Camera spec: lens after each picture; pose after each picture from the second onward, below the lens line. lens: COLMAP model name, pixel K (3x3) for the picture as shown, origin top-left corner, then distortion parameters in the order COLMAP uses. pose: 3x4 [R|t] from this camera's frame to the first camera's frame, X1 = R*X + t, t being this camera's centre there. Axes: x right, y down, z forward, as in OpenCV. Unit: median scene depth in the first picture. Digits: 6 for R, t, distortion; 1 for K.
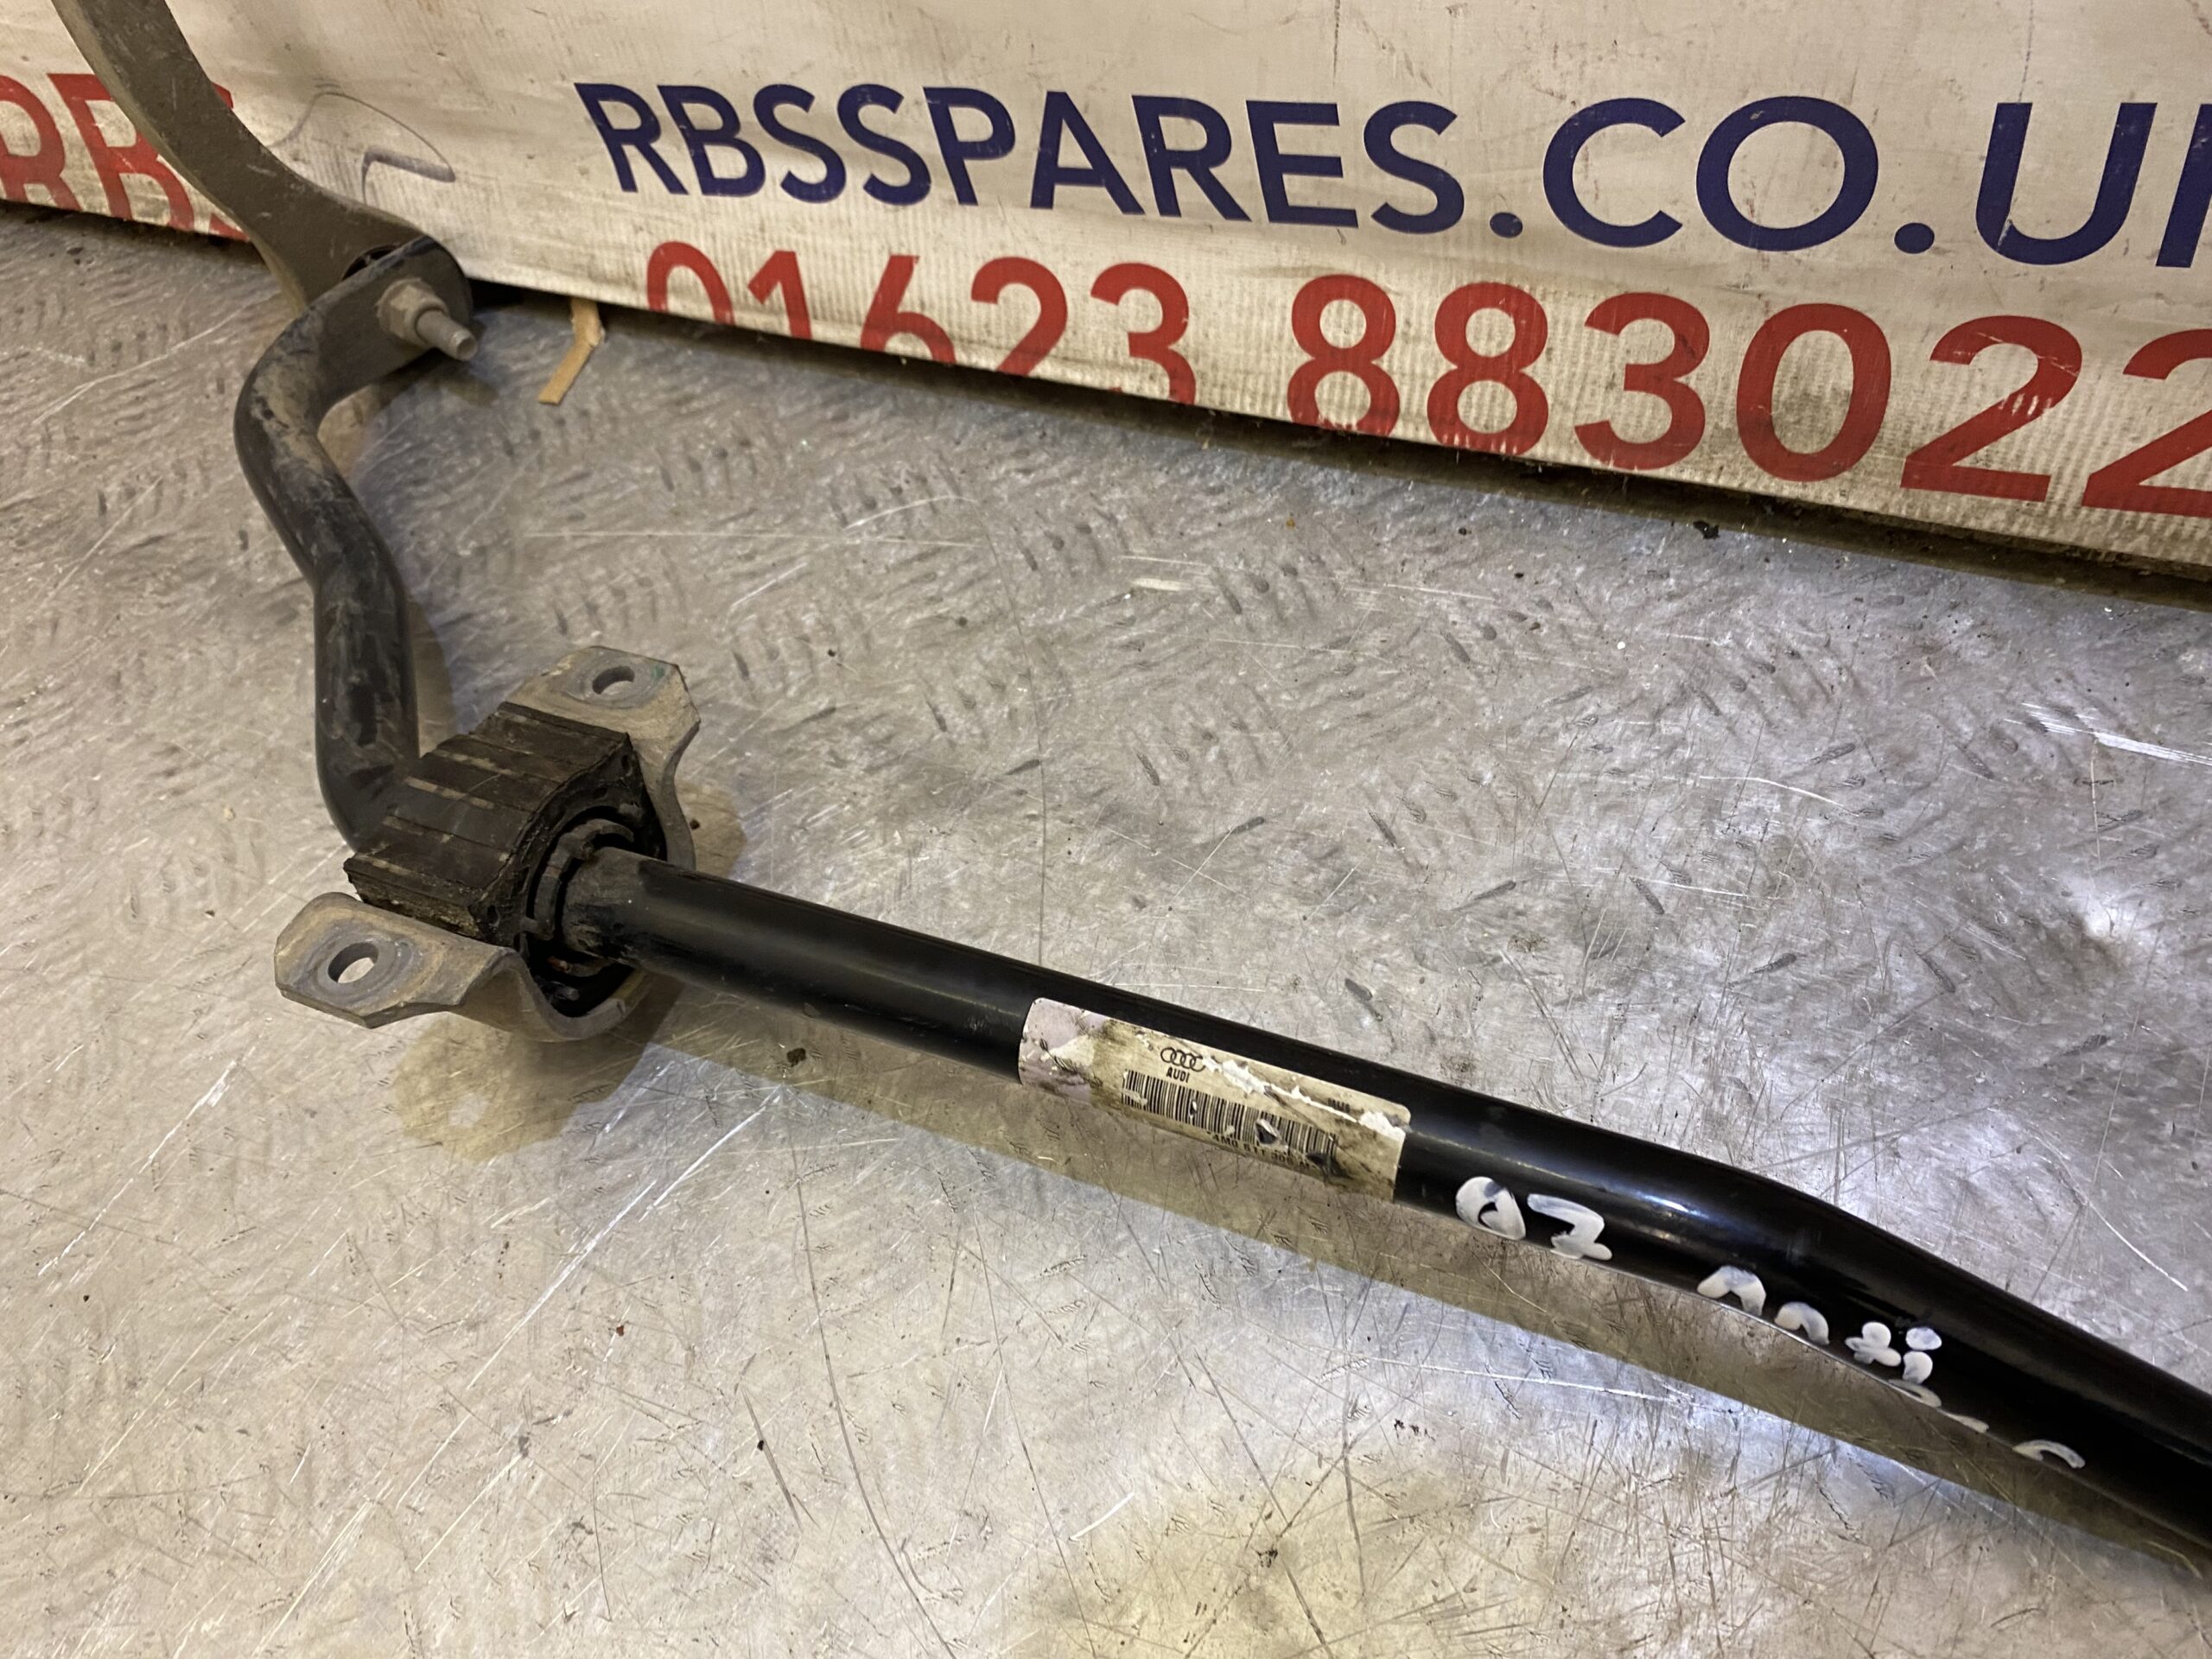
lens RADIAL K [[1645.6, 0, 1105.0], [0, 1645.6, 862.4], [0, 0, 1]] dist [0.013460, -0.022782]
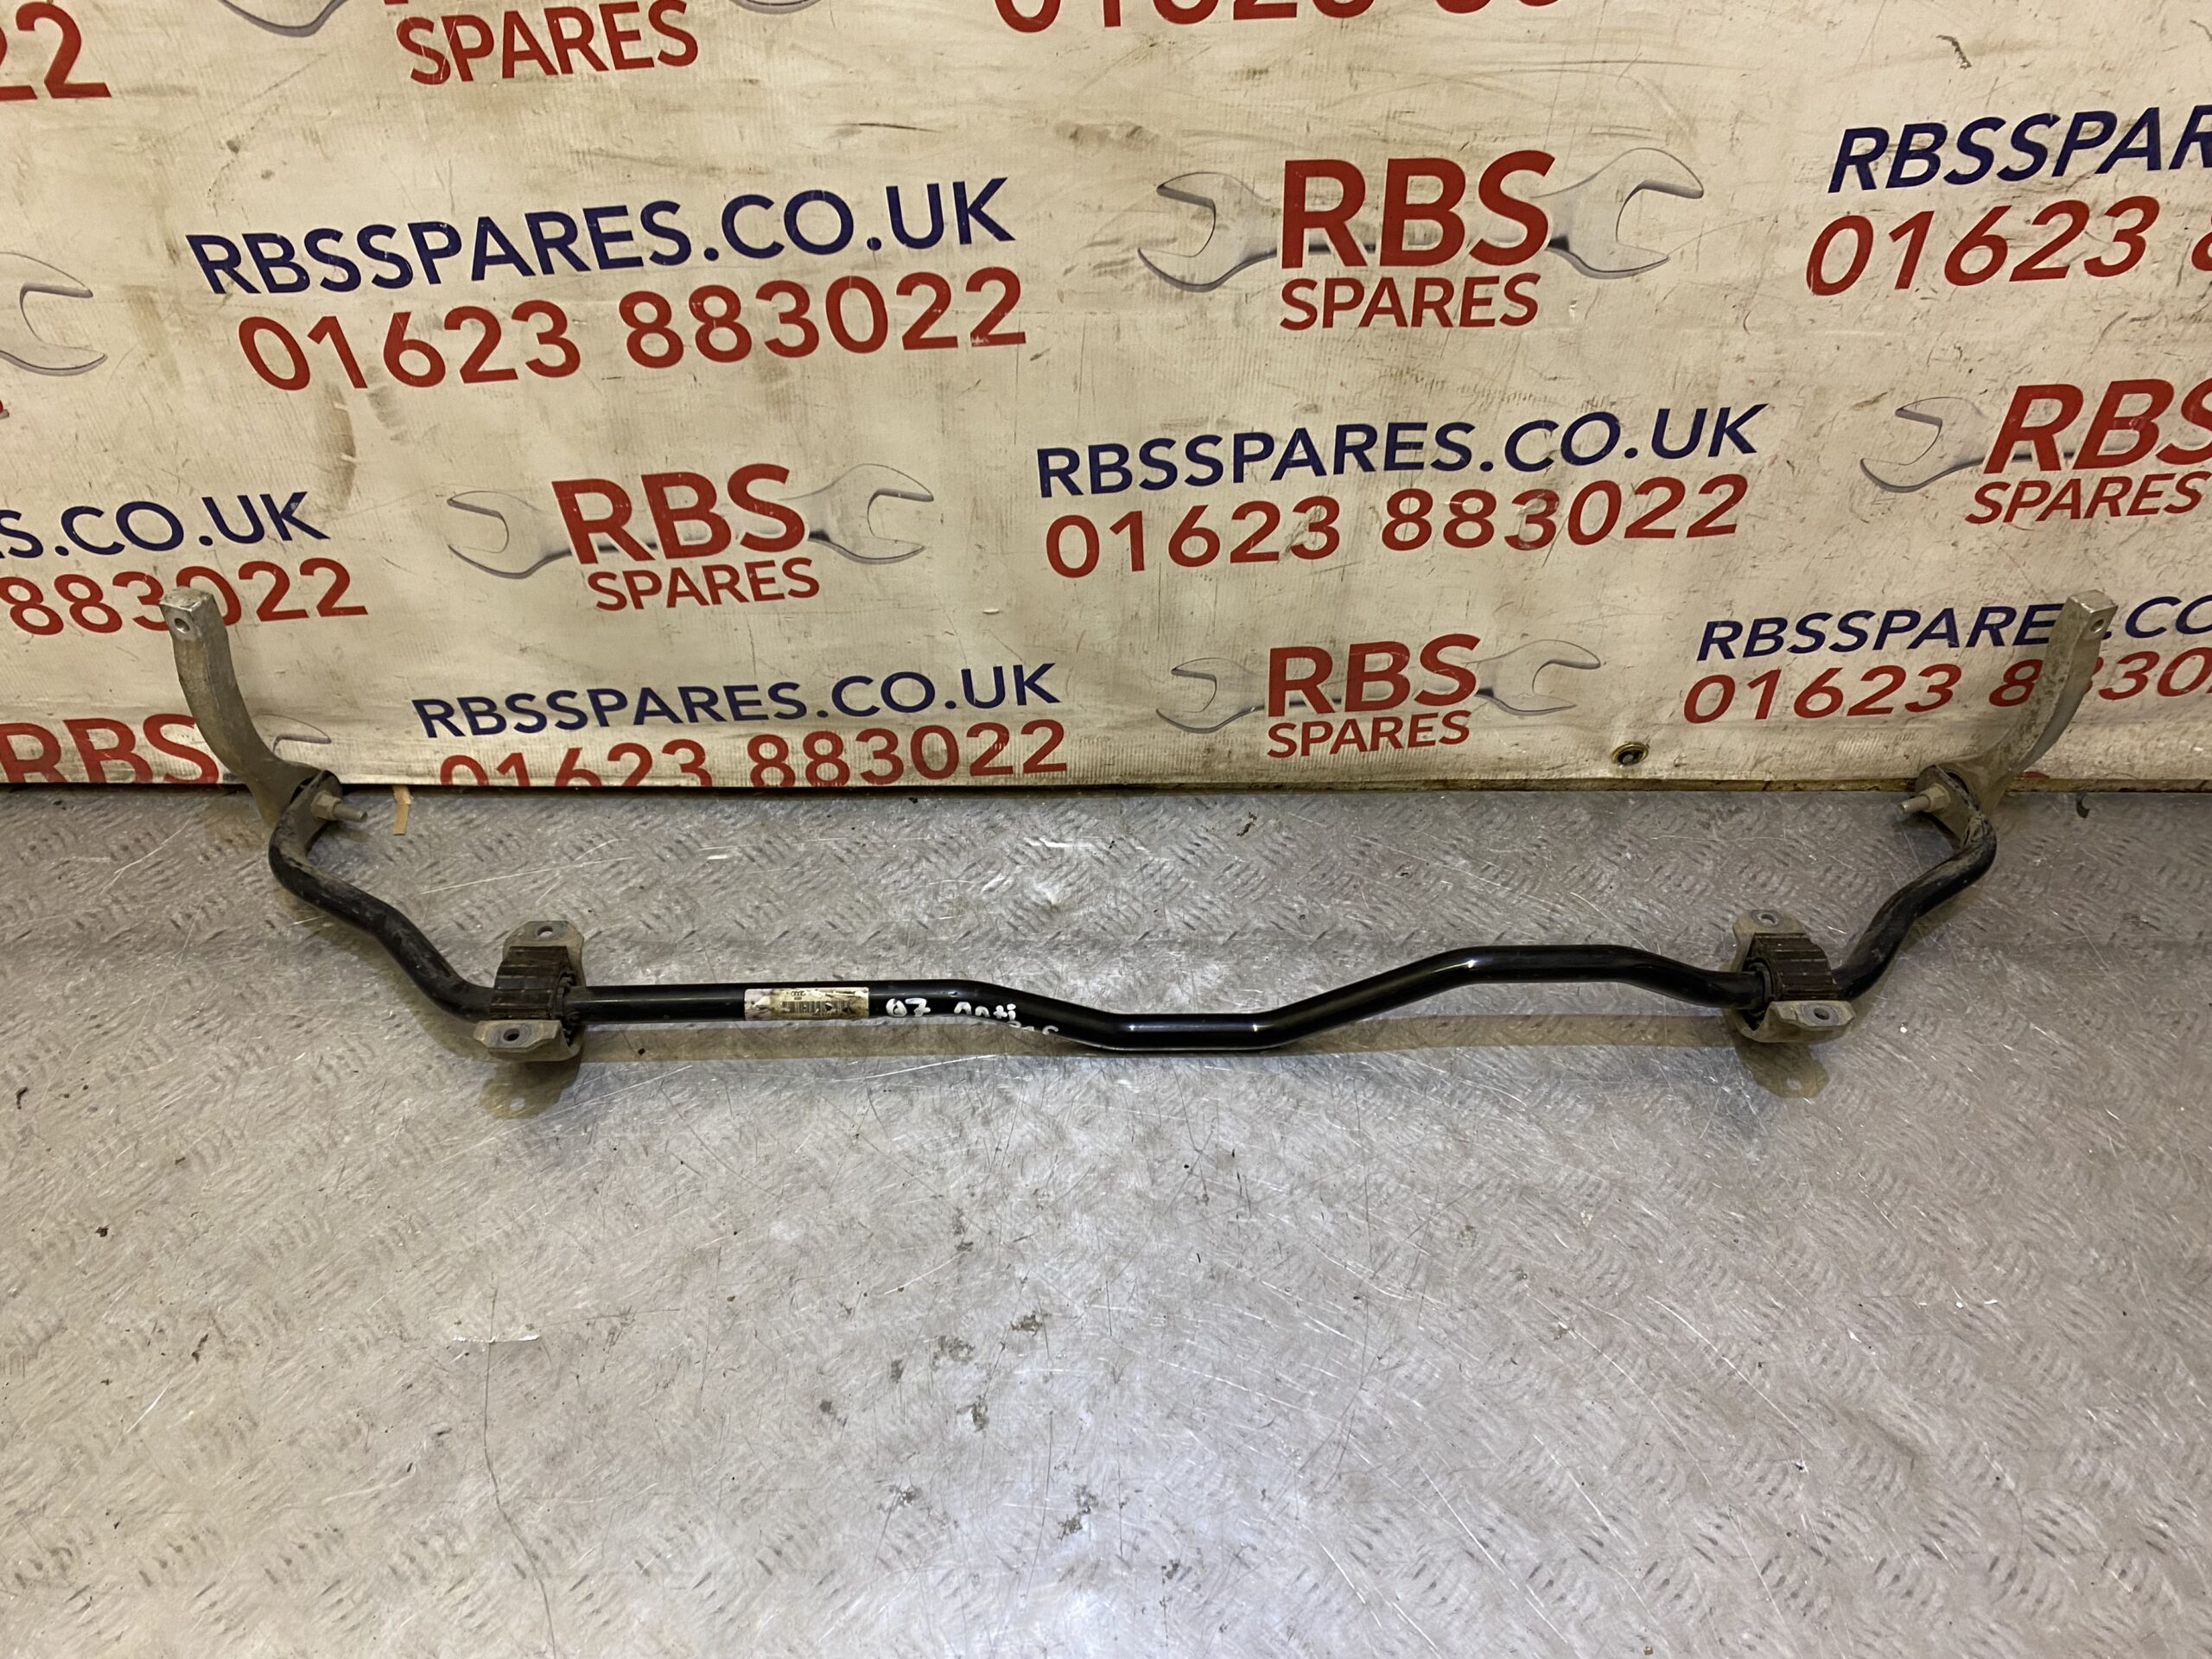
lens RADIAL K [[1645.6, 0, 1113.1], [0, 1645.6, 820.3], [0, 0, 1]] dist [0.013460, -0.022782]
pose [[0.890223, -0.188250, 0.414807, -0.499856], [0.252408, 0.961889, -0.105168, 0.210622], [-0.379200, 0.198323, 0.903812, -1.650033]]
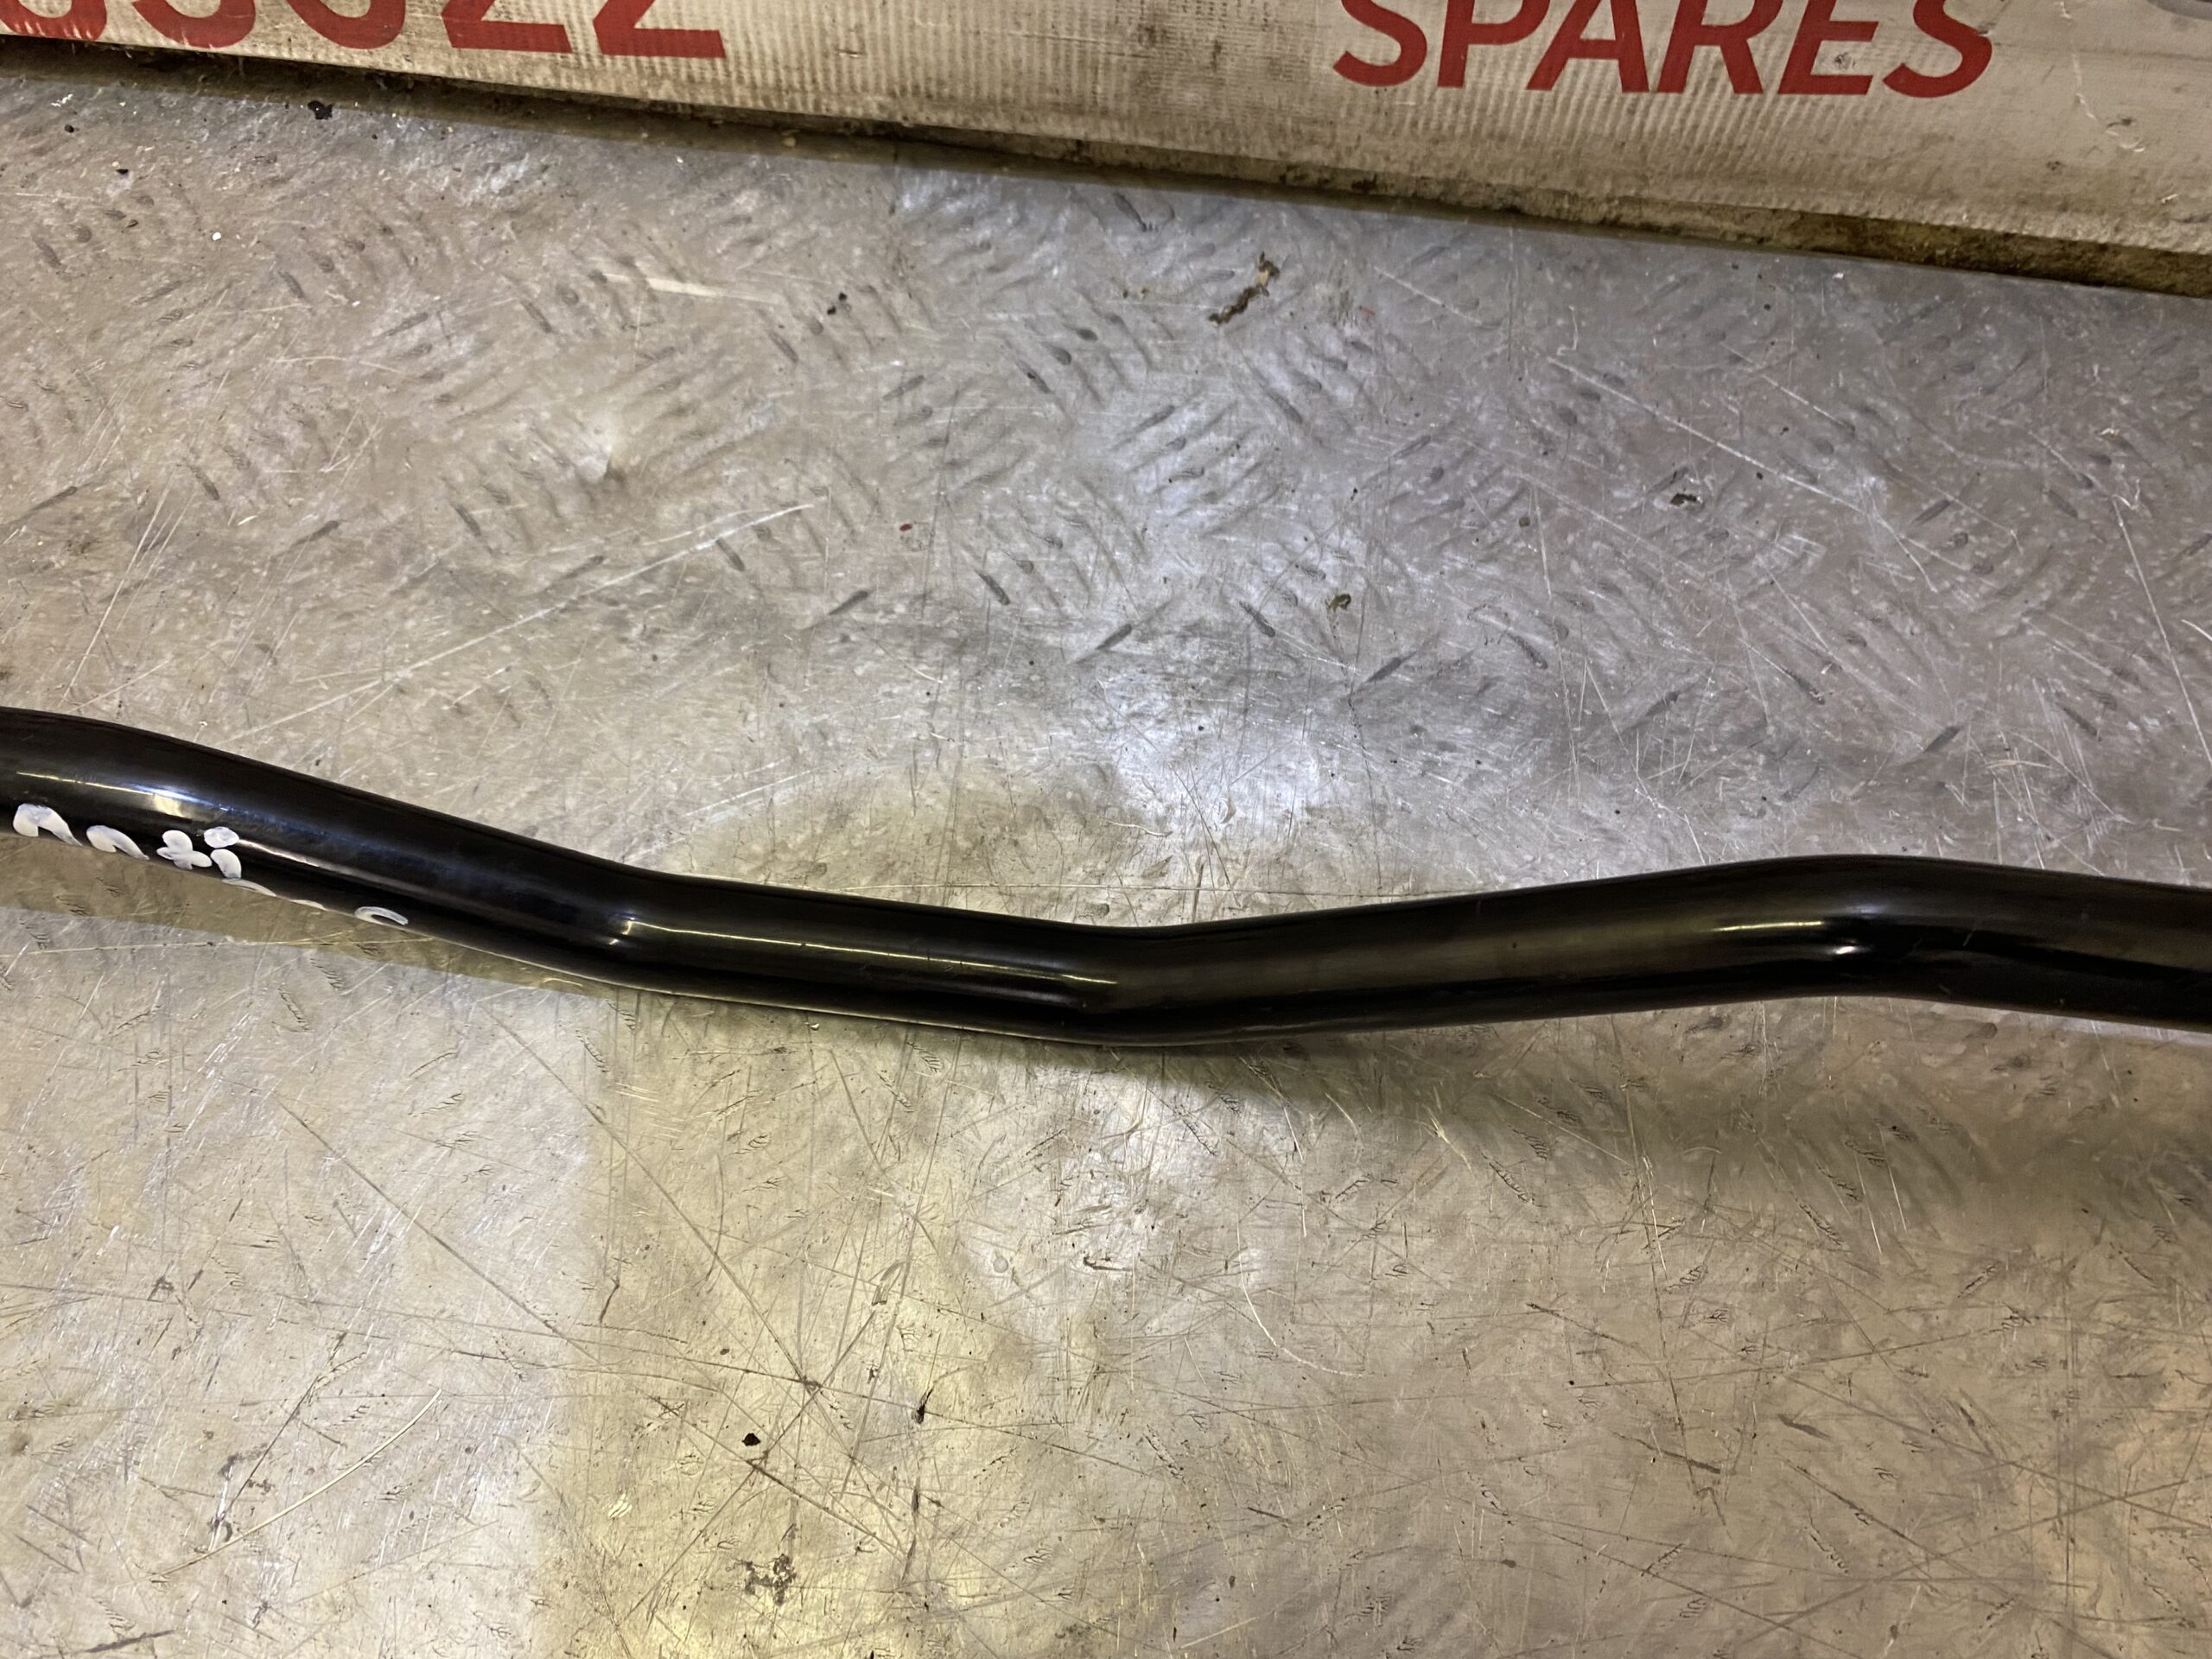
lens RADIAL K [[1645.6, 0, 1140.7], [0, 1645.6, 838.1], [0, 0, 1]] dist [0.013460, -0.022782]
pose [[0.949633, -0.177518, 0.258233, 0.502029], [0.130717, 0.973352, 0.188414, 0.102201], [-0.284798, -0.145169, 0.947532, -0.139610]]
